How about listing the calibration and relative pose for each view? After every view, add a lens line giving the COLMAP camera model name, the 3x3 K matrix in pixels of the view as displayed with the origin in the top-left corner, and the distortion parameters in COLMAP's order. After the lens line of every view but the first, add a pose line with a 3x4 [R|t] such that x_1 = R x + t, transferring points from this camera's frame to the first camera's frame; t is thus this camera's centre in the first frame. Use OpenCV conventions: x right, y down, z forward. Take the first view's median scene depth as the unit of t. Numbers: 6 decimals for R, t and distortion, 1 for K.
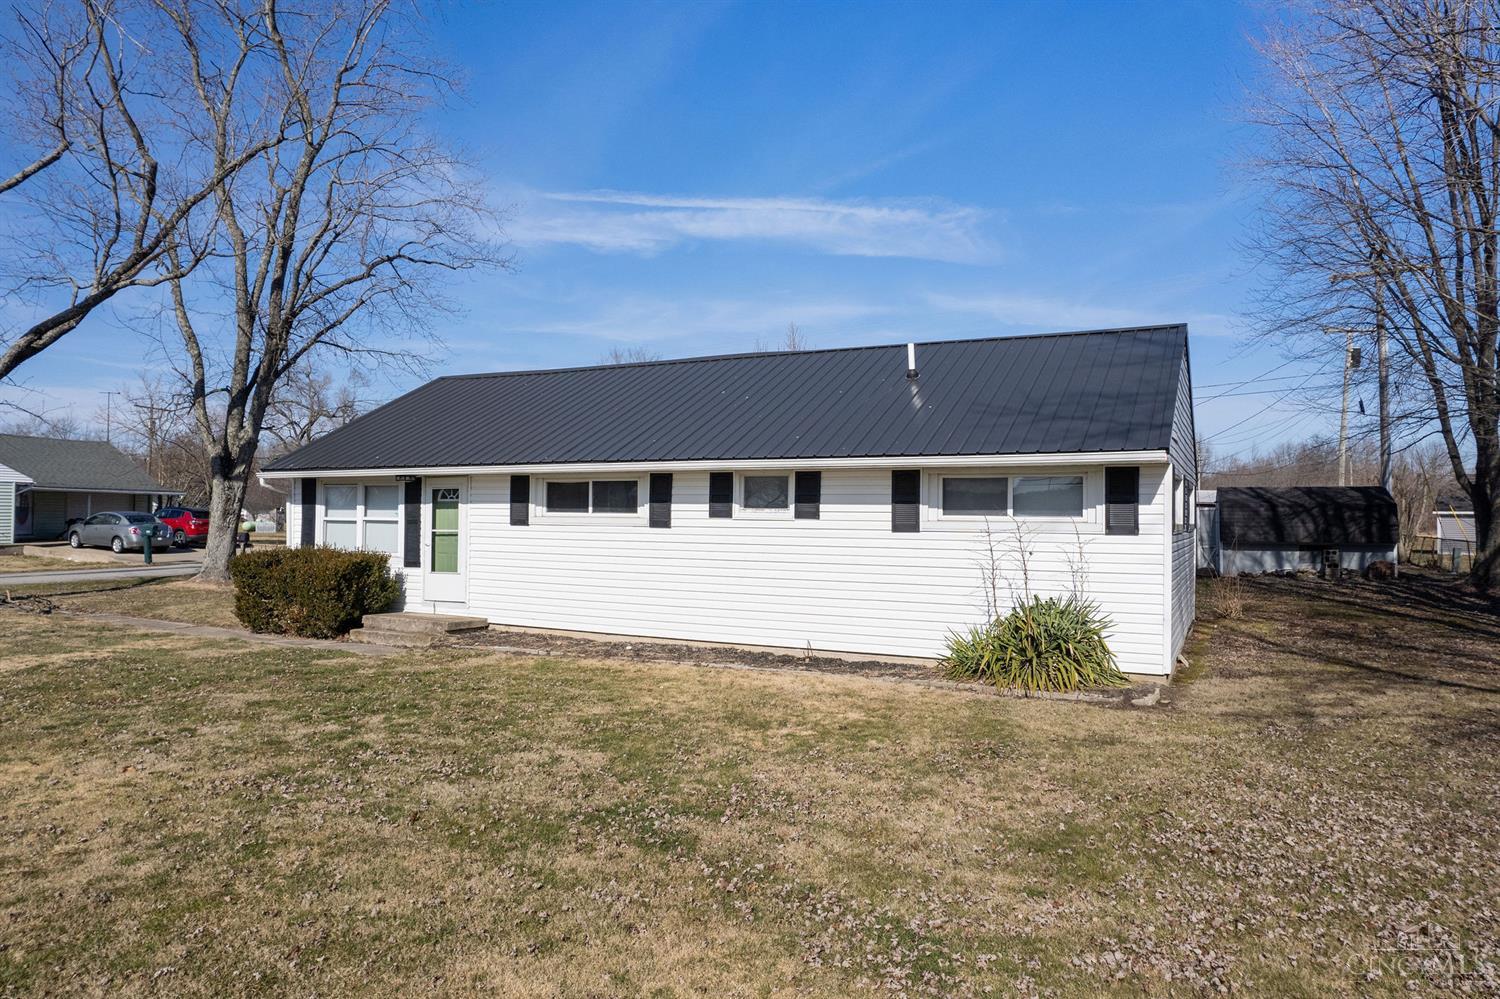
lens RADIAL K [[979.6, 0, 750.4], [0, 979.6, 492.5], [0, 0, 1]] dist [-0.030147, 0.000475]
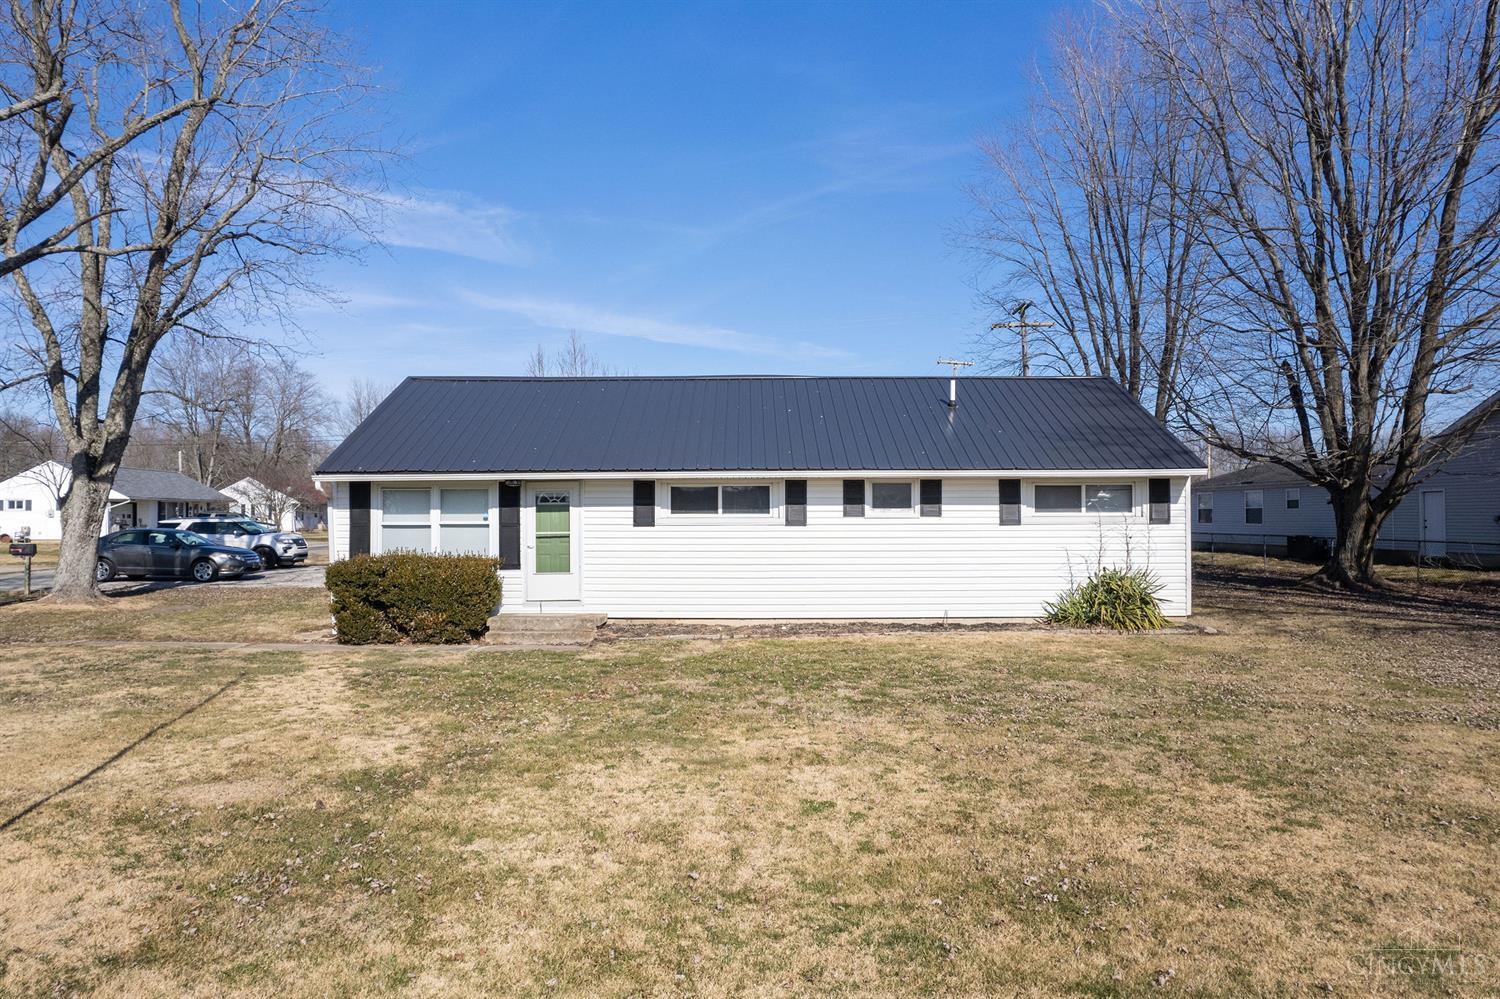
lens RADIAL K [[979.6, 0, 745.4], [0, 979.6, 498.3], [0, 0, 1]] dist [-0.030147, 0.000475]
pose [[0.891000, -0.003035, 0.453994, -0.634210], [0.000891, 0.999987, 0.004936, -0.002827], [-0.454003, -0.003993, 0.890991, -0.021121]]
